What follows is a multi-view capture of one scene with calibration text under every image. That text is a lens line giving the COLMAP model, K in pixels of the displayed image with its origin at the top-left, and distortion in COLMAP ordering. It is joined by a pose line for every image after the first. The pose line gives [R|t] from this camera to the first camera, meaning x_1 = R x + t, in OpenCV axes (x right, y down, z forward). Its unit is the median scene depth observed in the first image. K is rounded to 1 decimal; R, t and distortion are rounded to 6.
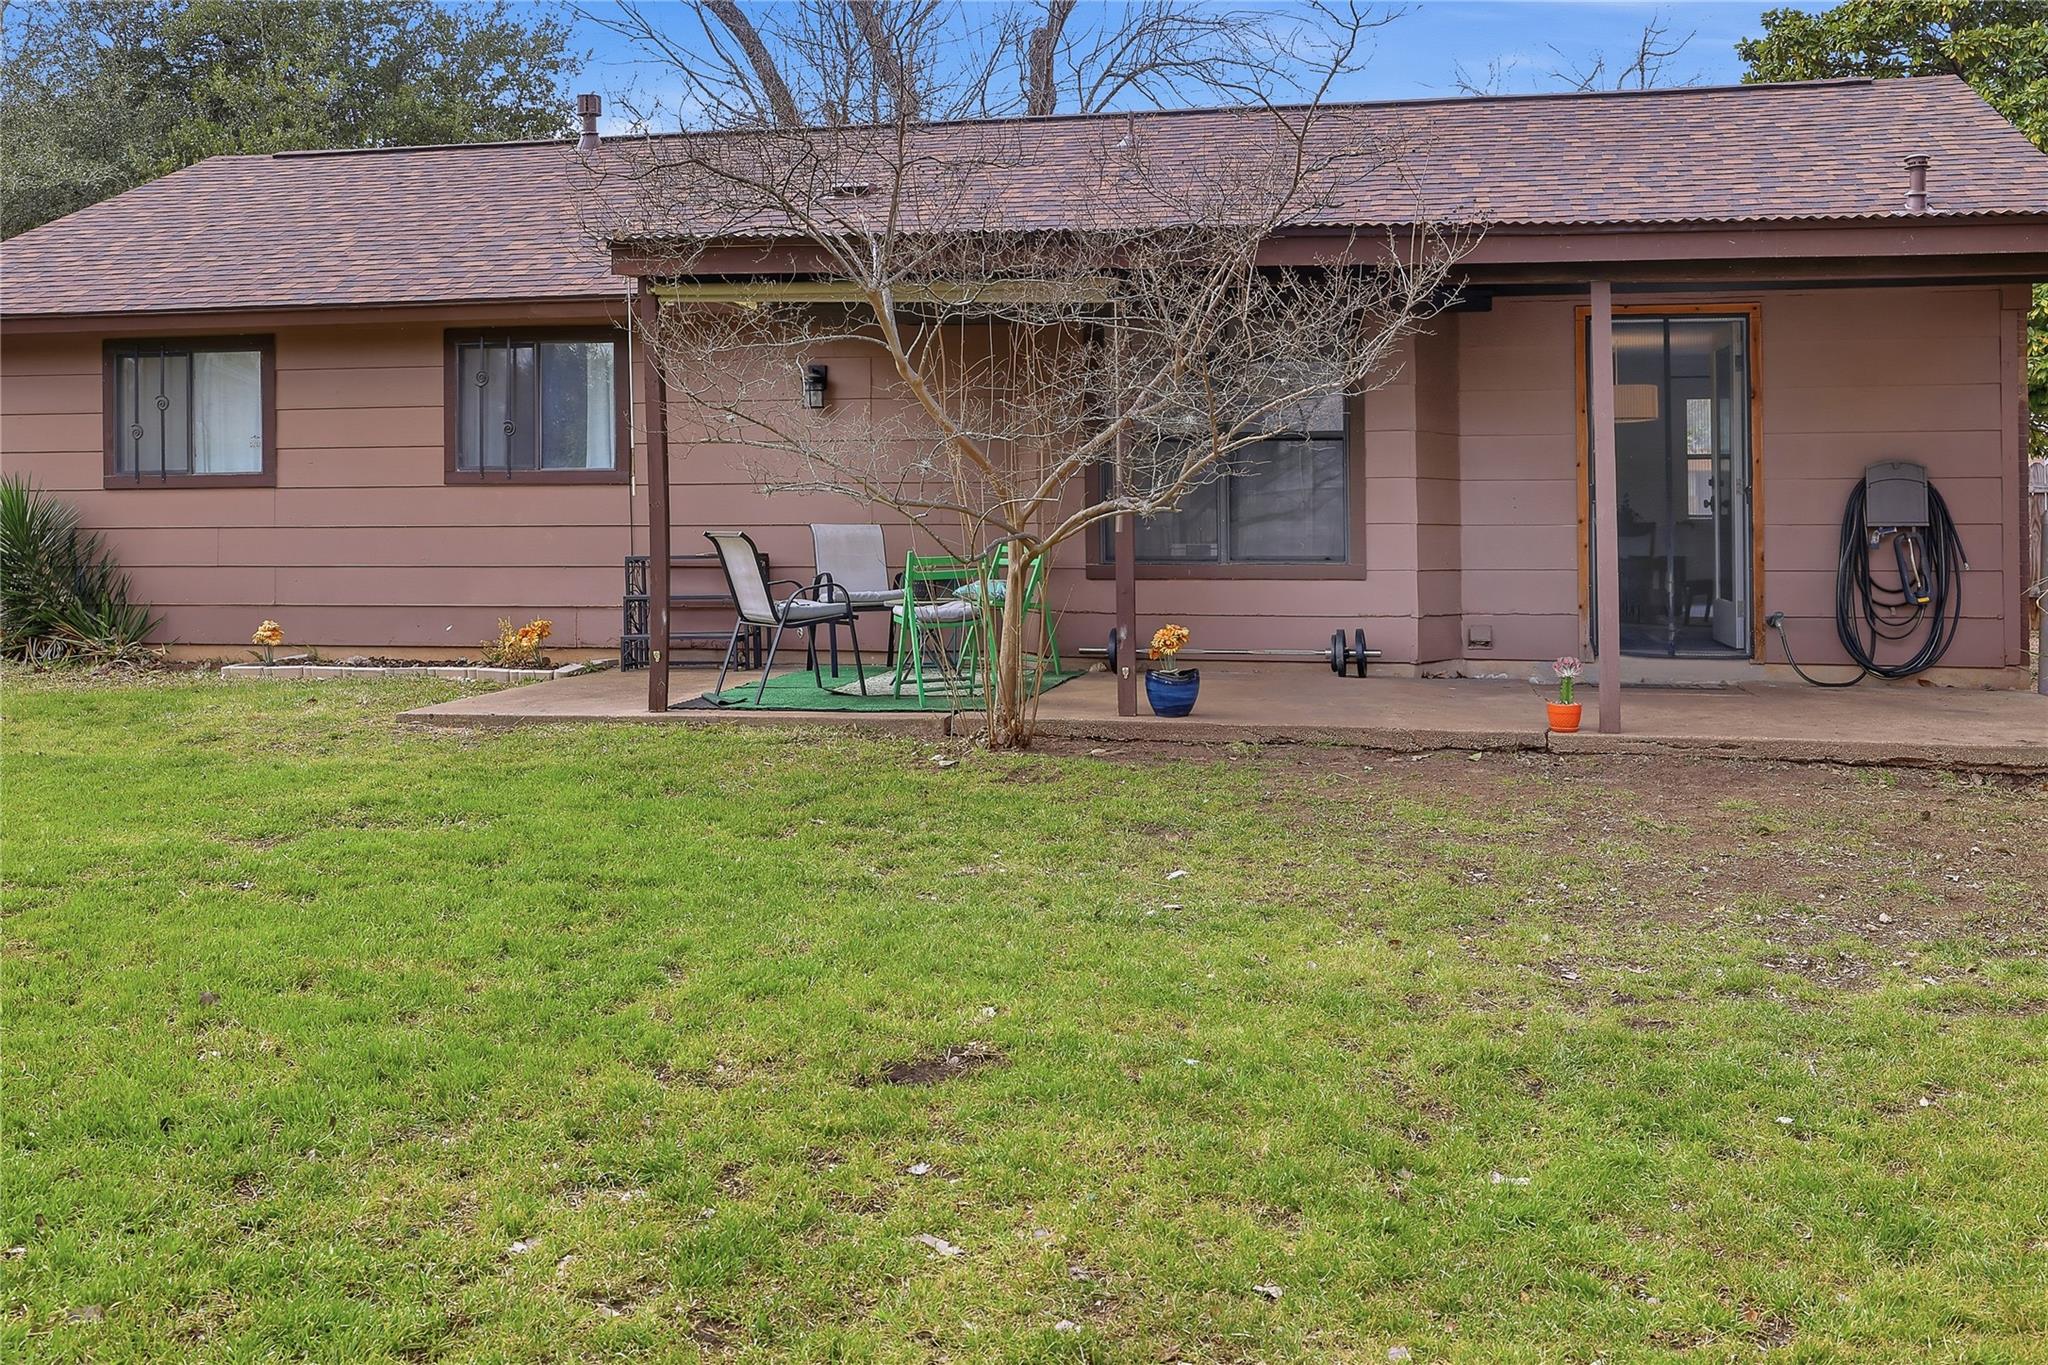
lens RADIAL K [[2065.9, 0, 1027.1], [0, 2065.9, 680.7], [0, 0, 1]] dist [0.011163, 0.000000]
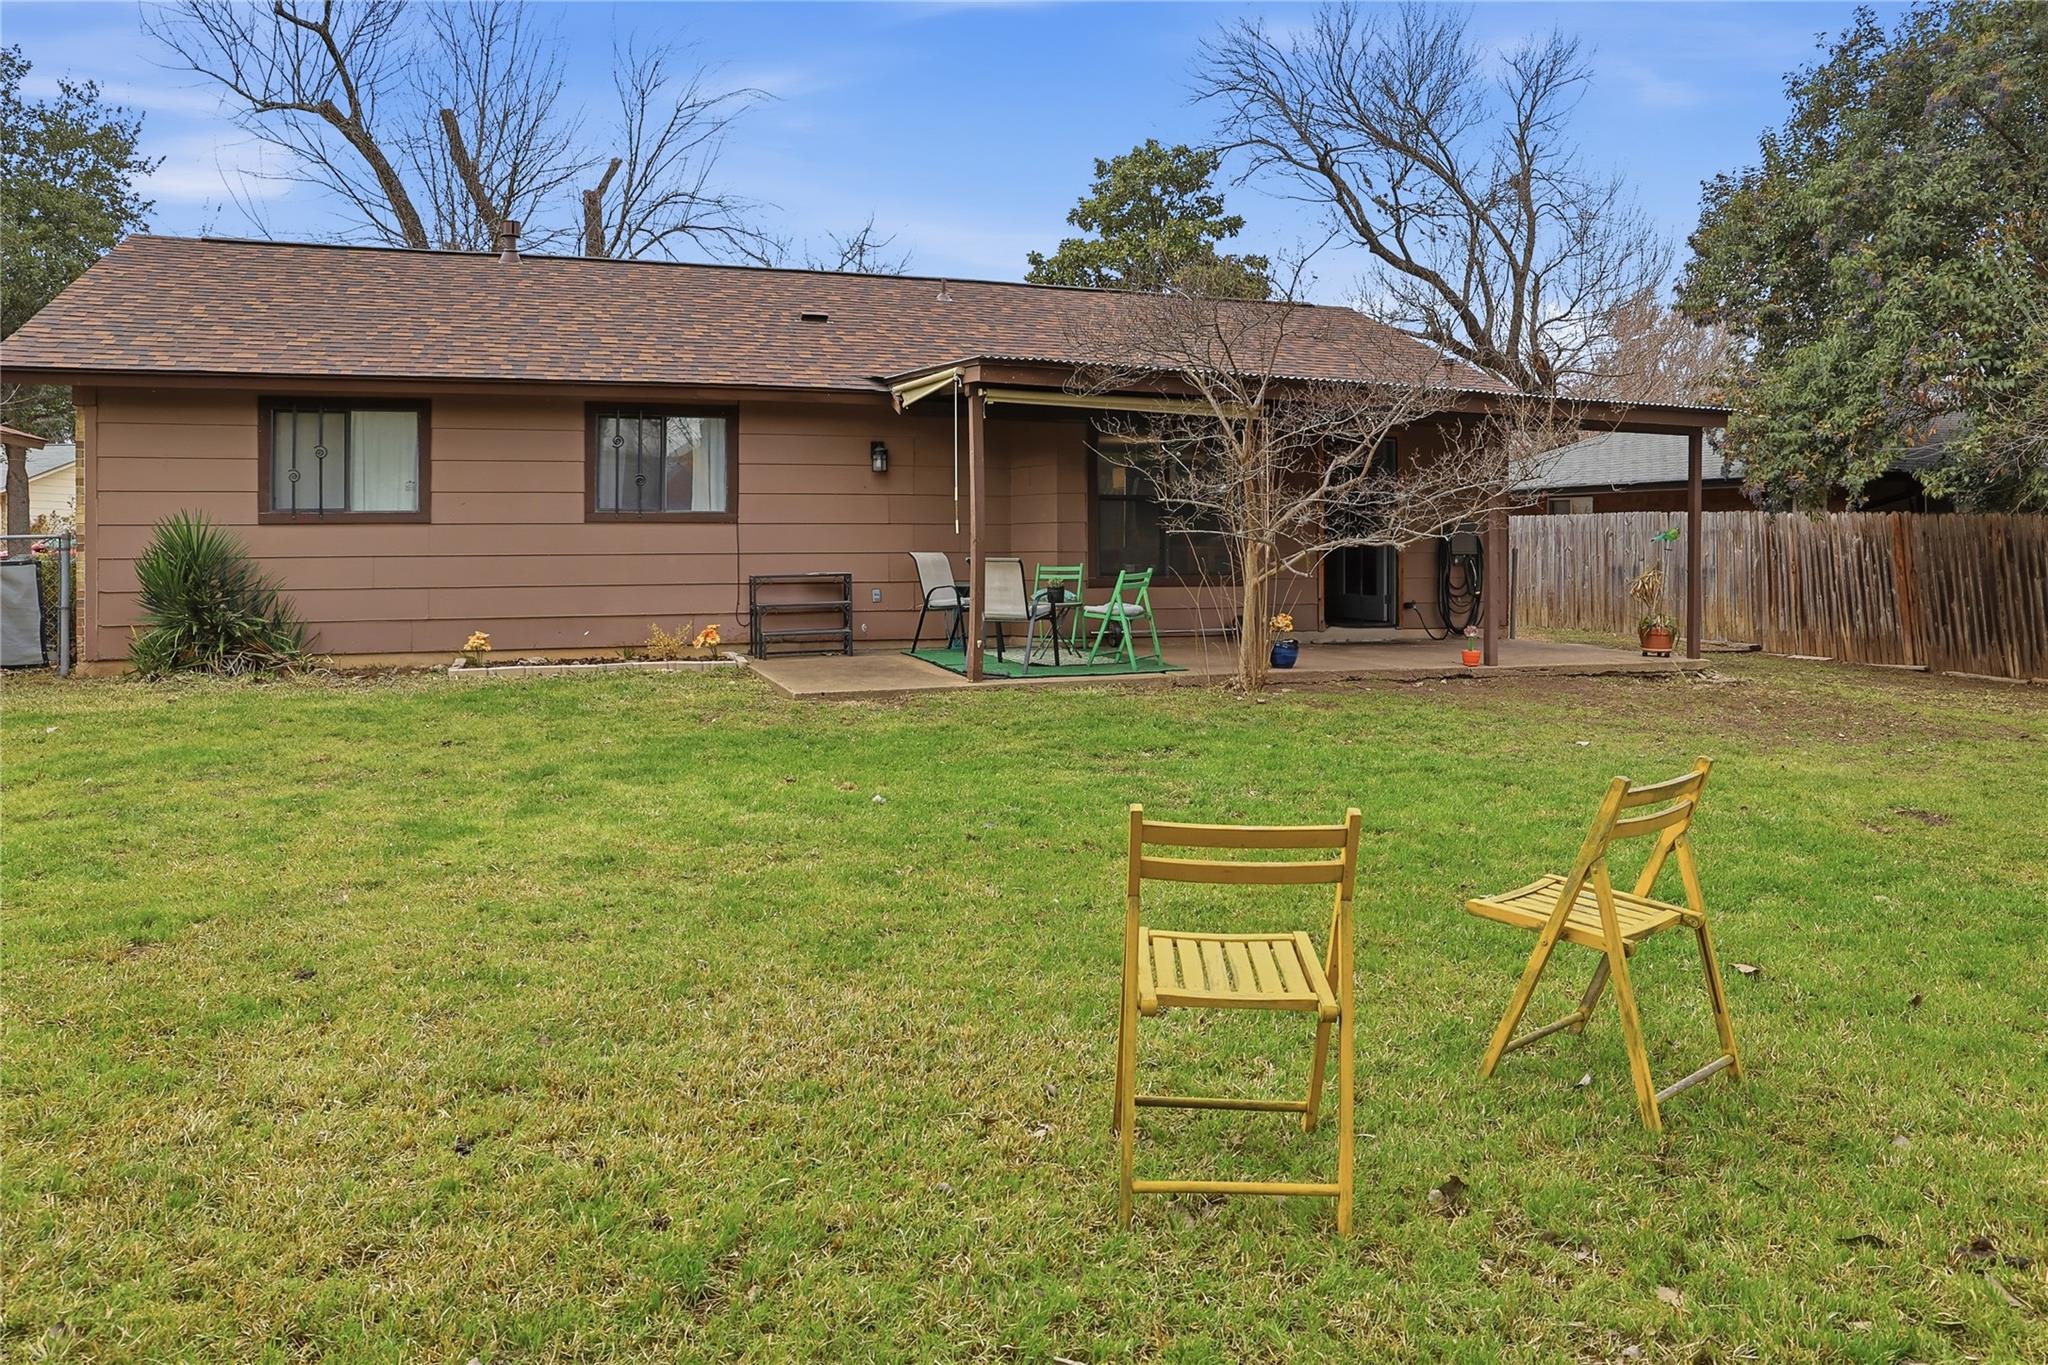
lens RADIAL K [[1413.7, 0, 1021.8], [0, 1413.7, 678.4], [0, 0, 1]] dist [-0.012414, -0.003978]
pose [[0.856105, -0.047914, 0.514577, -0.506243], [0.041532, 0.998851, 0.023909, -0.007281], [-0.515131, 0.000903, 0.857111, 0.103426]]
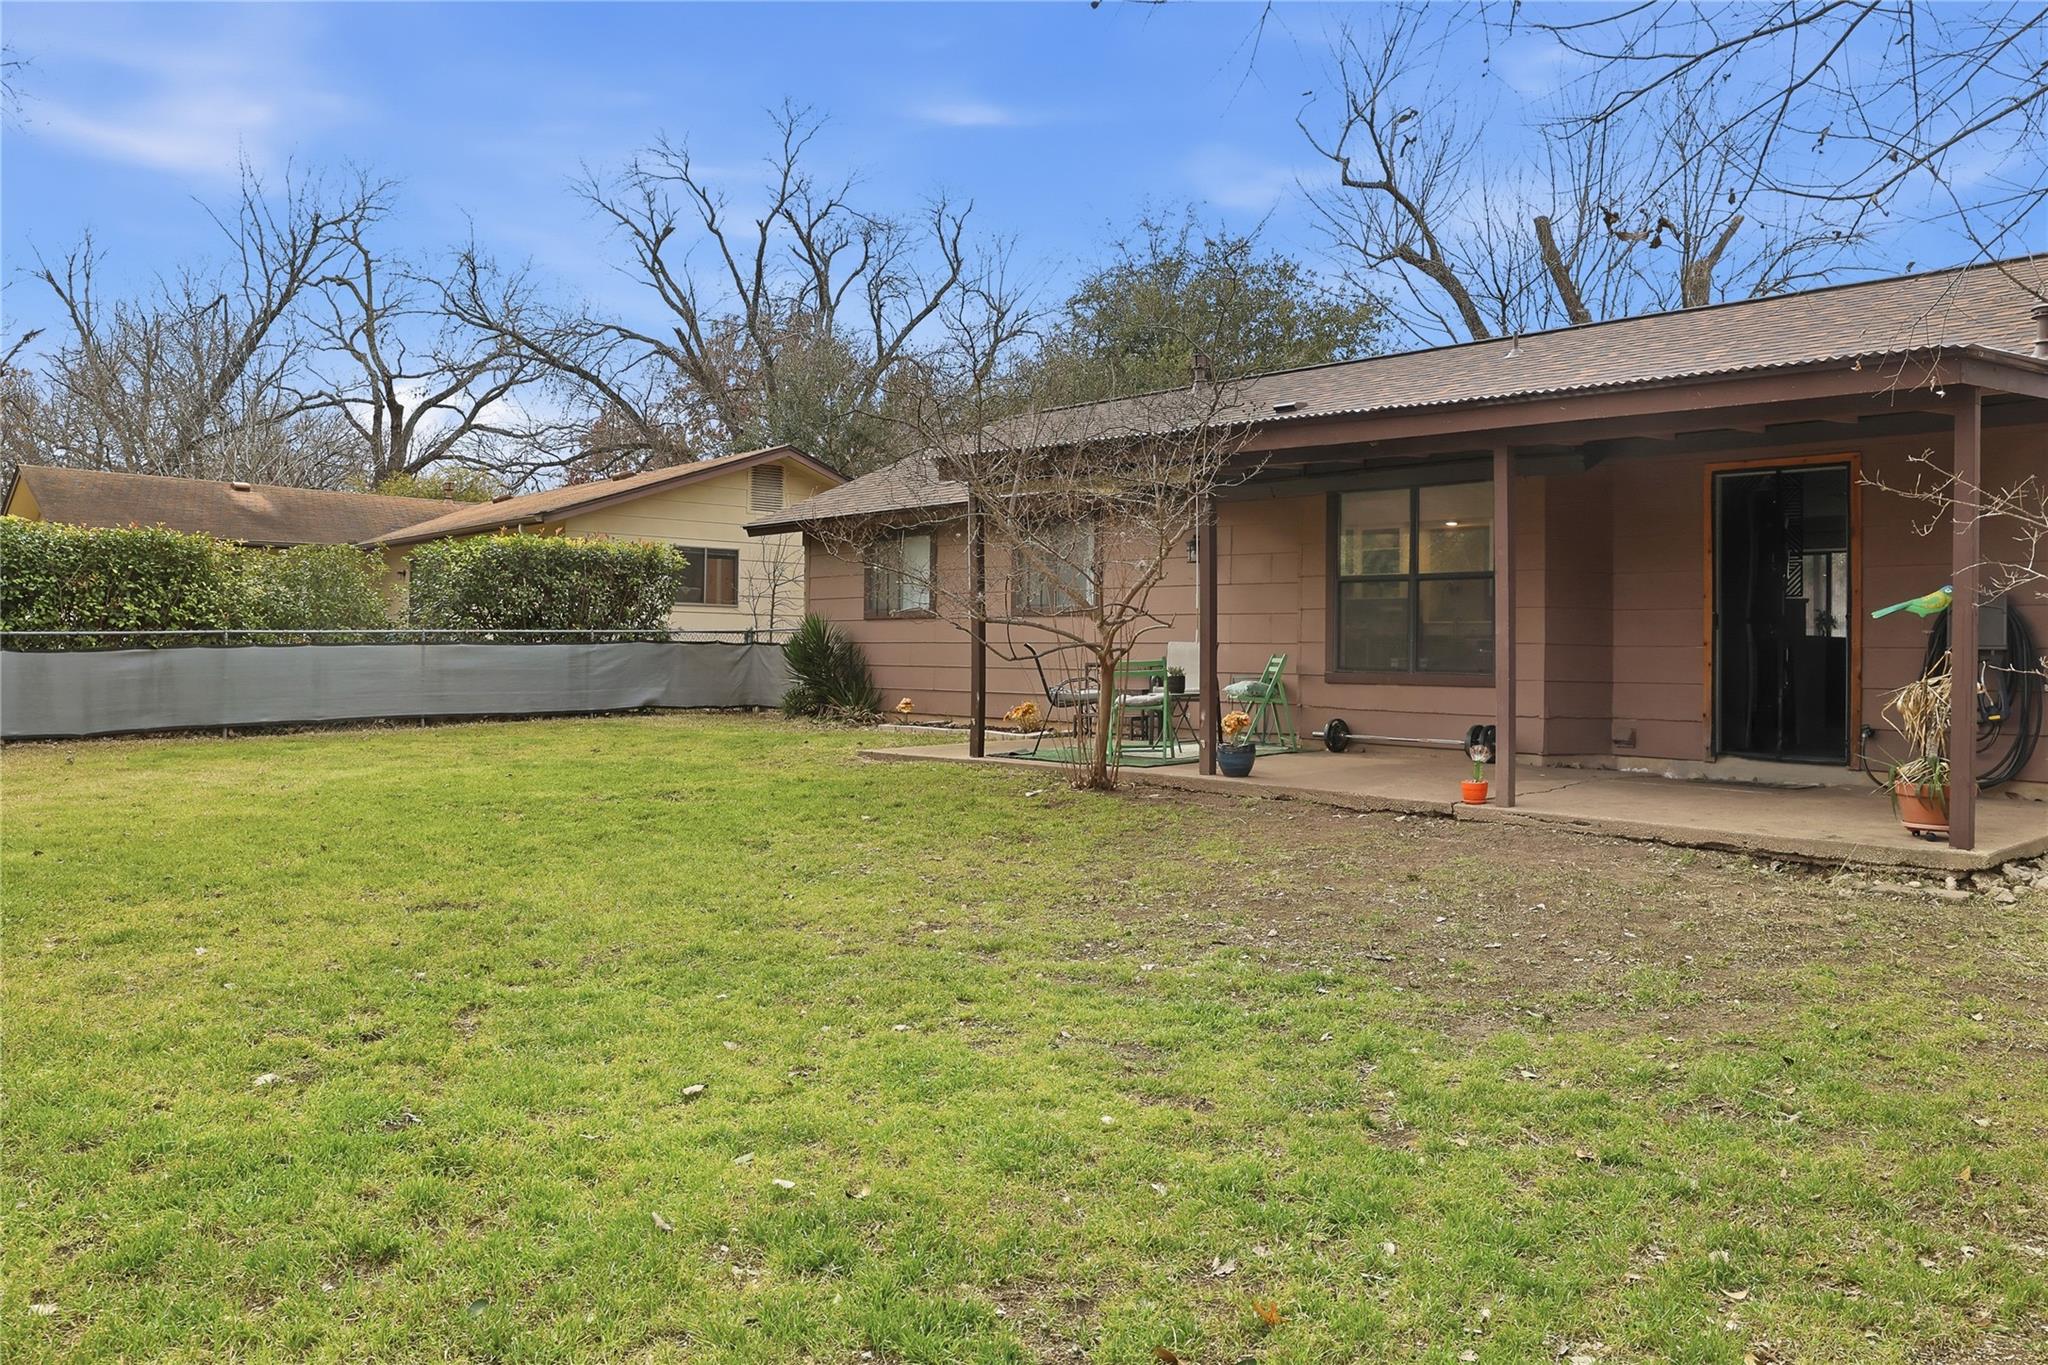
lens RADIAL K [[1546.2, 0, 1021.5], [0, 1546.2, 677.1], [0, 0, 1]] dist [-0.015196, -0.004425]
pose [[0.812755, 0.020067, -0.582259, 0.414315], [-0.055865, 0.997486, -0.043602, 0.002895], [0.579920, 0.067965, 0.811833, 0.046912]]
